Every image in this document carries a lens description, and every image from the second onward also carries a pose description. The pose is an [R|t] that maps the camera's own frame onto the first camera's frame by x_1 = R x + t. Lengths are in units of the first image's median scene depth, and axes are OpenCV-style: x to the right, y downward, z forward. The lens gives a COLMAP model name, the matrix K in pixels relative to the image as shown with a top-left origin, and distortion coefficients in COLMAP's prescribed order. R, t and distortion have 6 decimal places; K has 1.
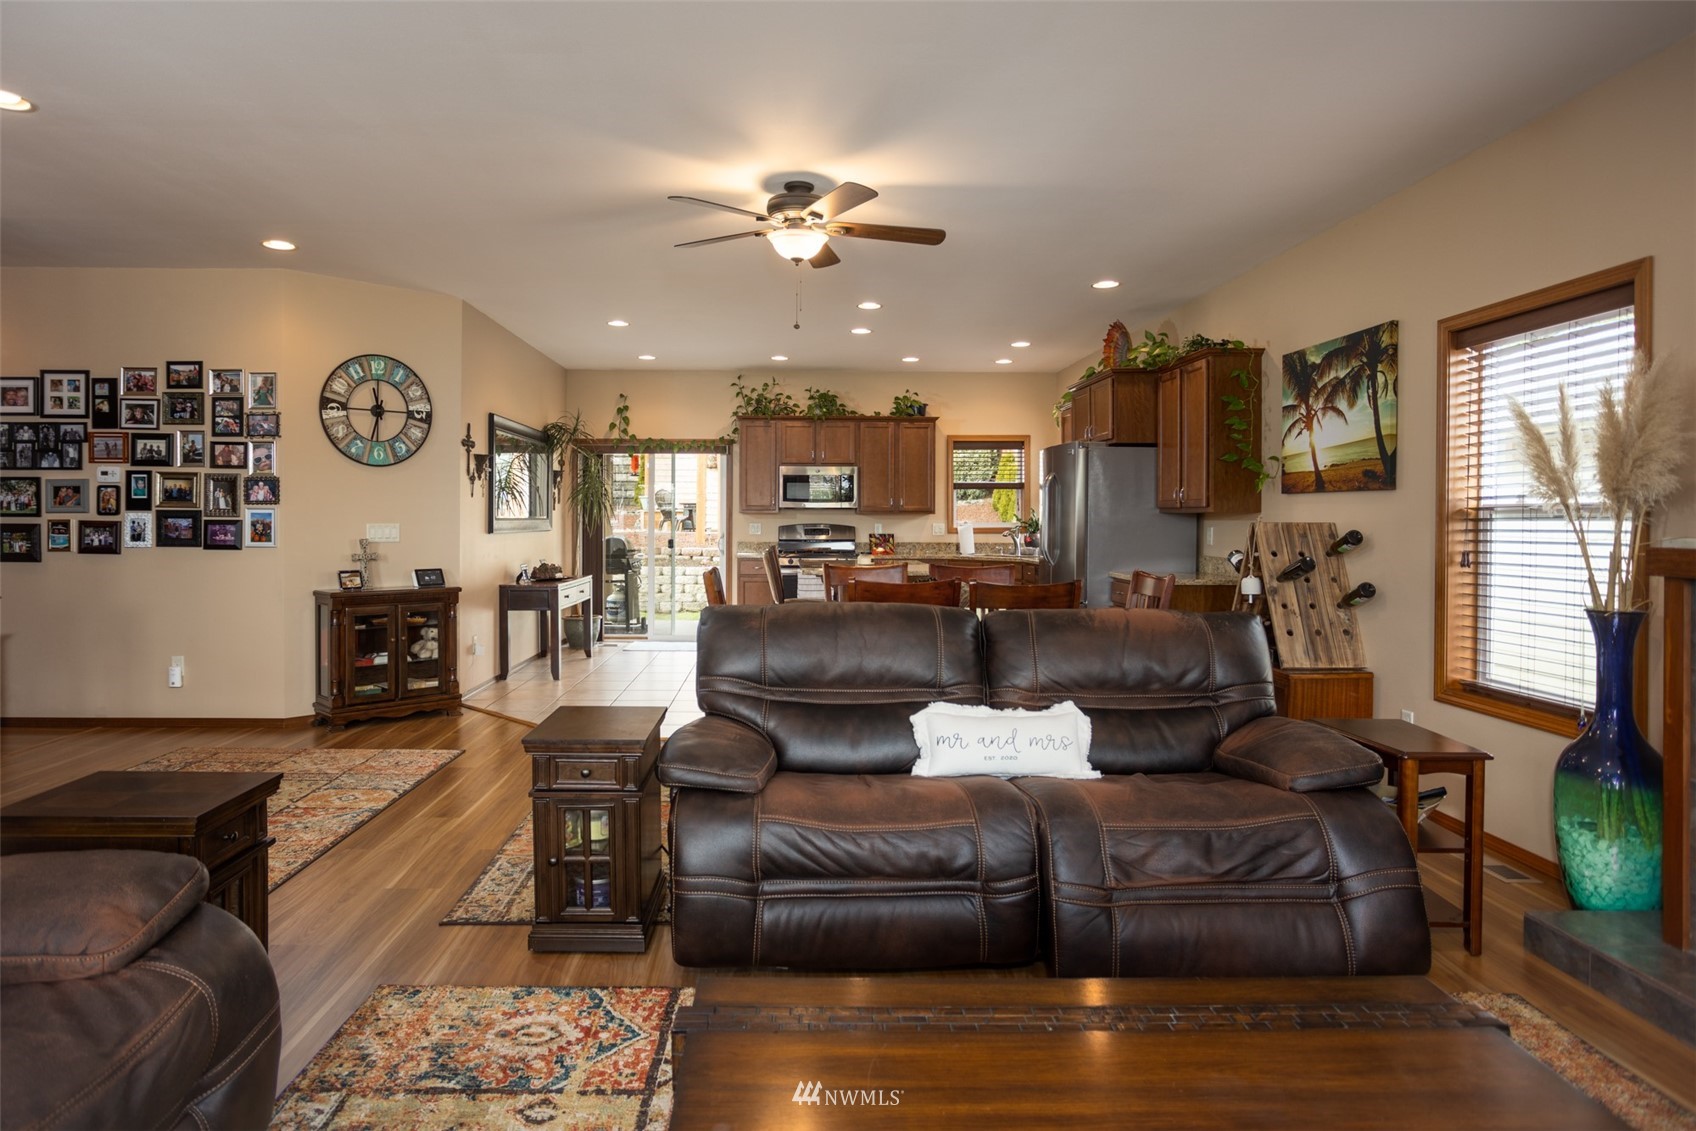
lens RADIAL K [[960.9, 0, 826.9], [0, 960.9, 531.3], [0, 0, 1]] dist [-0.031078, 0.007143]
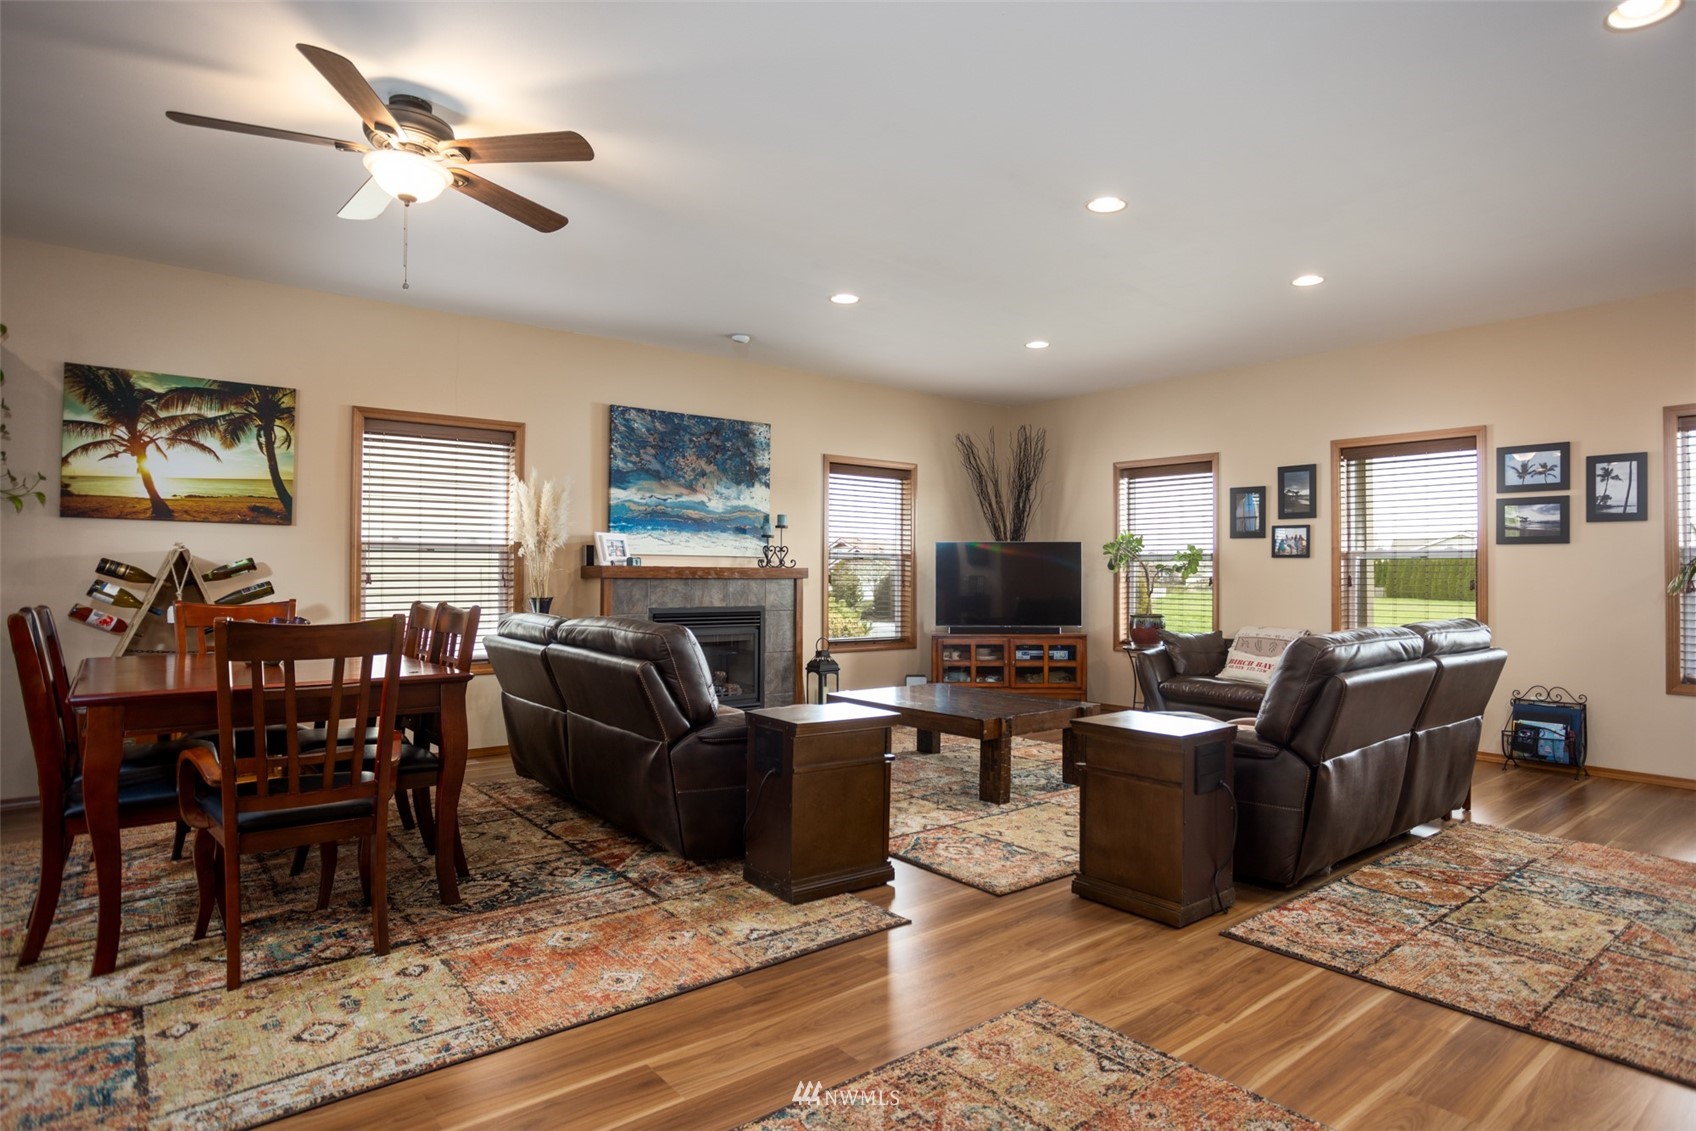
lens RADIAL K [[960.9, 0, 877.3], [0, 960.9, 561.8], [0, 0, 1]] dist [-0.031078, 0.007143]
pose [[-0.606234, 0.007390, 0.795252, -0.658583], [0.006223, 0.999970, -0.004549, 0.010739], [-0.795262, 0.002191, -0.606262, 0.895625]]
